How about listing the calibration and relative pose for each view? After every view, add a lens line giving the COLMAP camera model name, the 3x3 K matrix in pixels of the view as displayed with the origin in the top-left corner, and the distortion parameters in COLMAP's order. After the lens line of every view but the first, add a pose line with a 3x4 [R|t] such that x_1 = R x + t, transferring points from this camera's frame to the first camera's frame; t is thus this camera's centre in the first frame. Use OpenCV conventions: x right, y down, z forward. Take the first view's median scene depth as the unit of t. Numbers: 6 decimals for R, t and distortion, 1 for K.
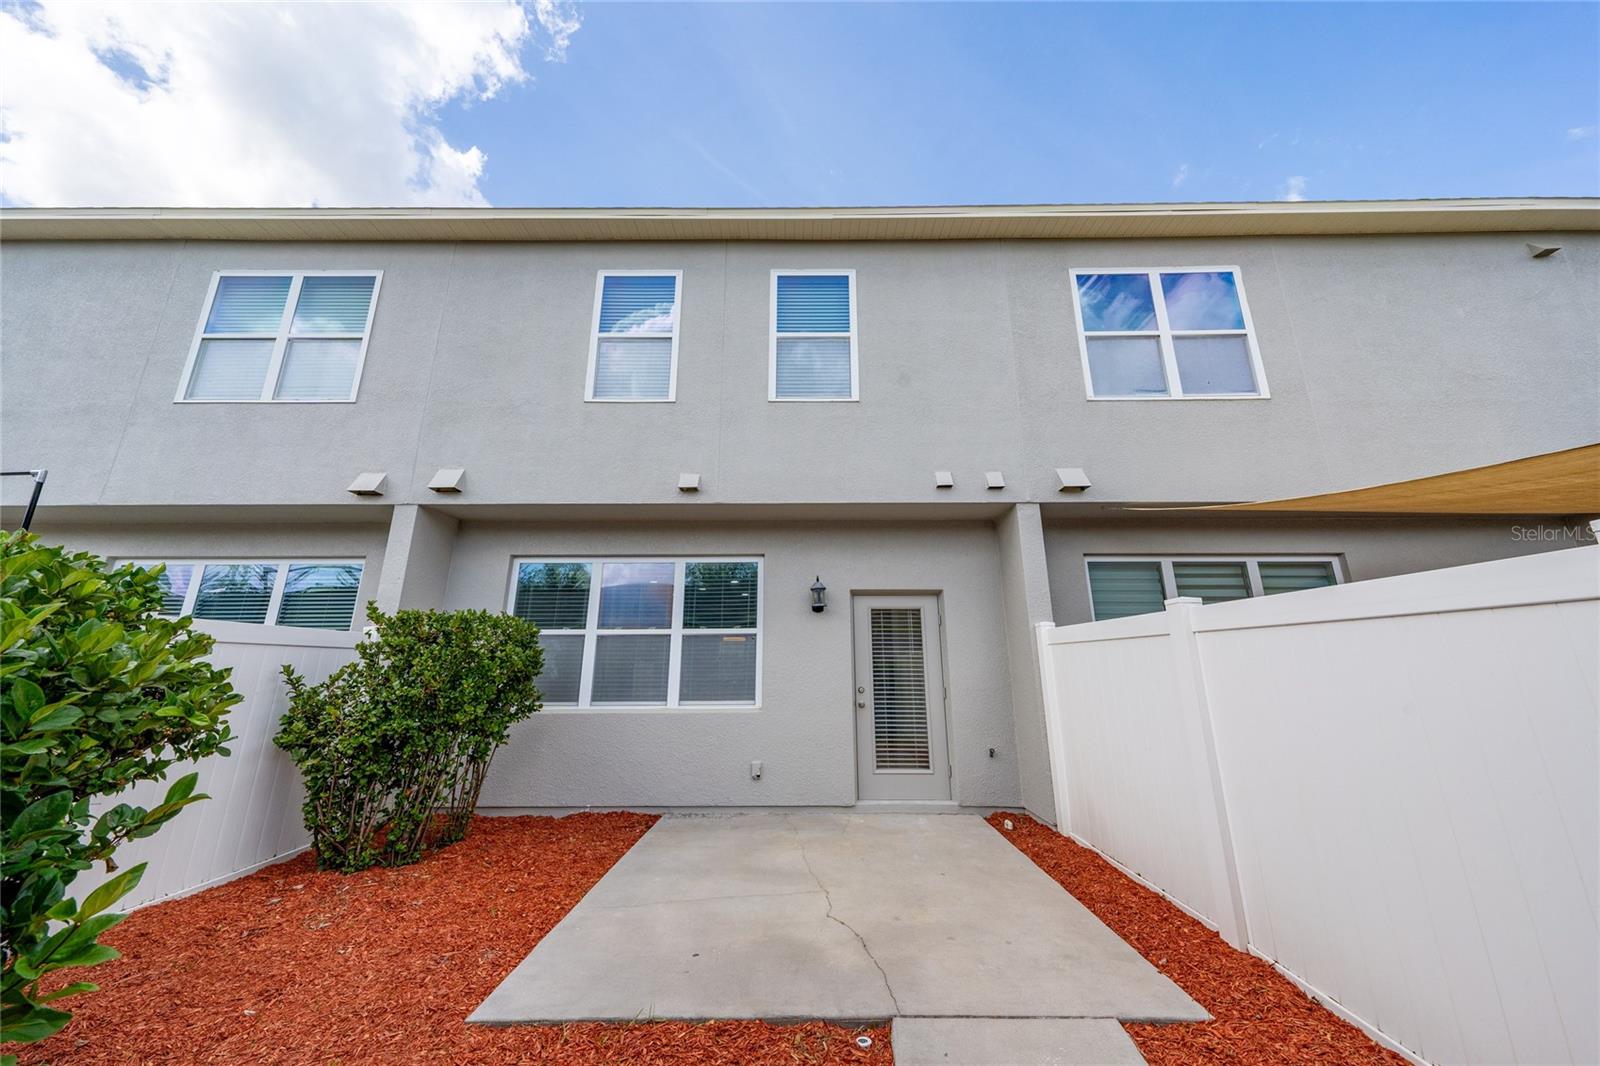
lens RADIAL K [[555.6, 0, 798.9], [0, 555.6, 527.5], [0, 0, 1]] dist [0.012869, 0.000083]
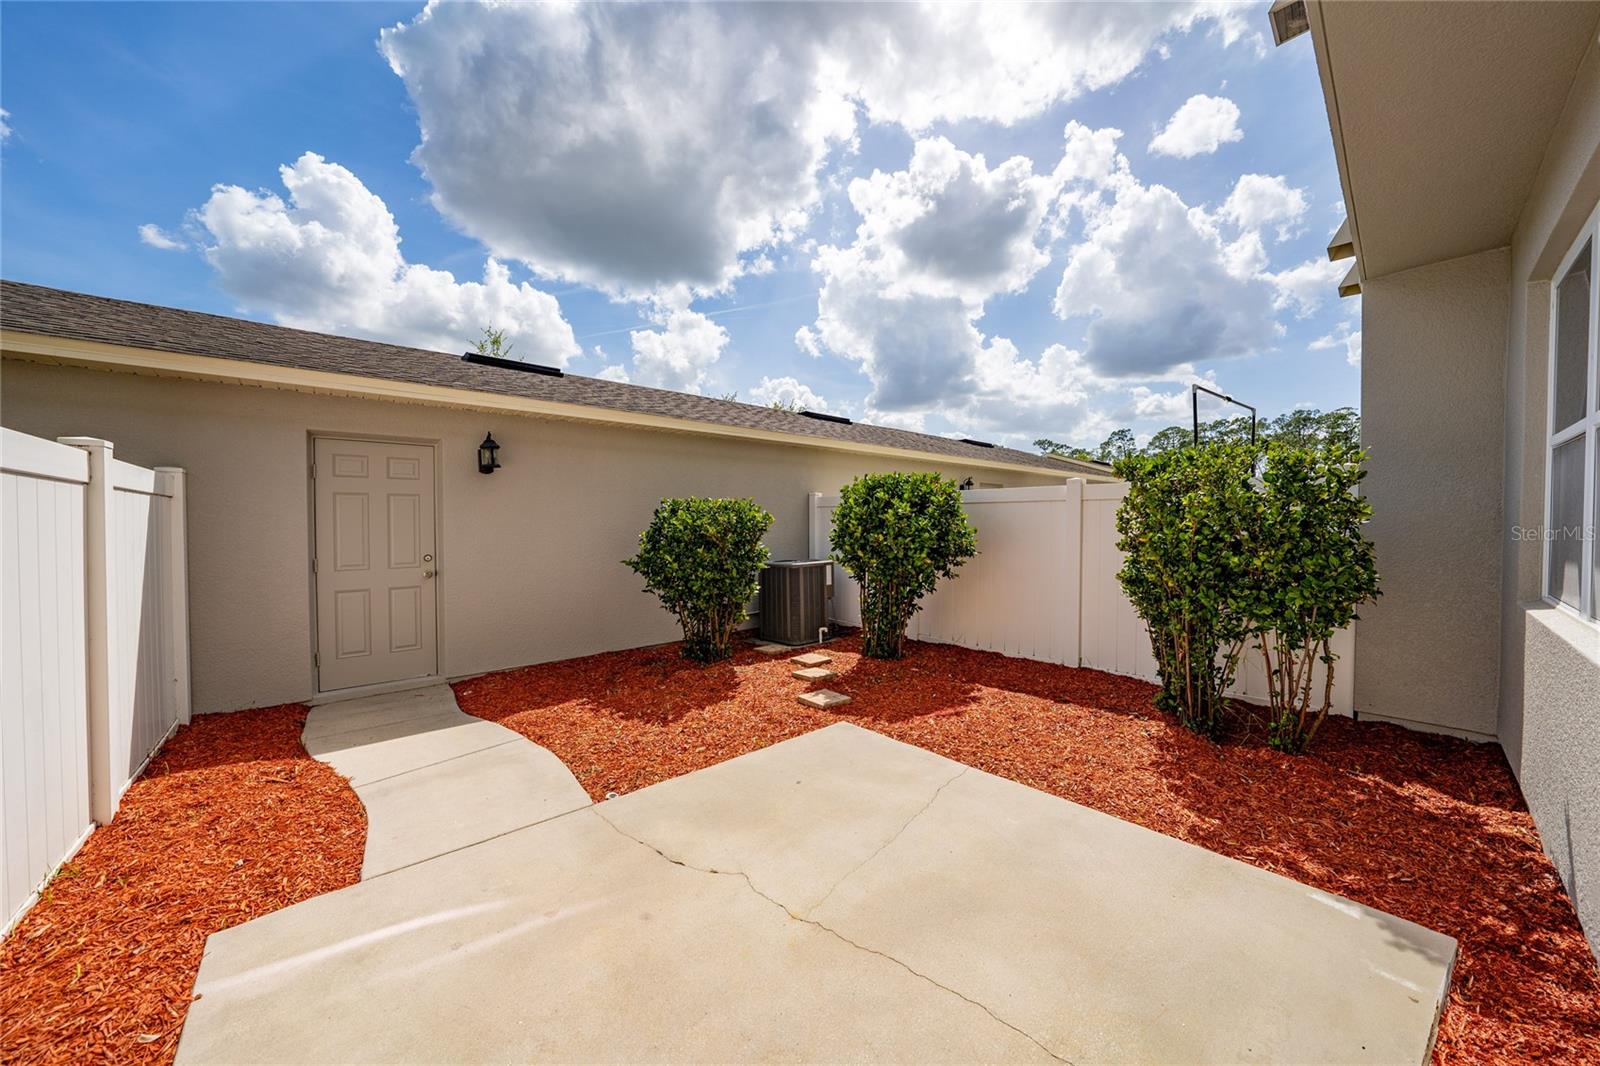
lens RADIAL K [[555.6, 0, 795.8], [0, 555.6, 522.0], [0, 0, 1]] dist [0.012869, 0.000083]
pose [[-0.738093, 0.019562, -0.674415, 0.458702], [0.167900, 0.973460, -0.155517, 0.398530], [0.653474, -0.228020, -0.721788, 1.646586]]
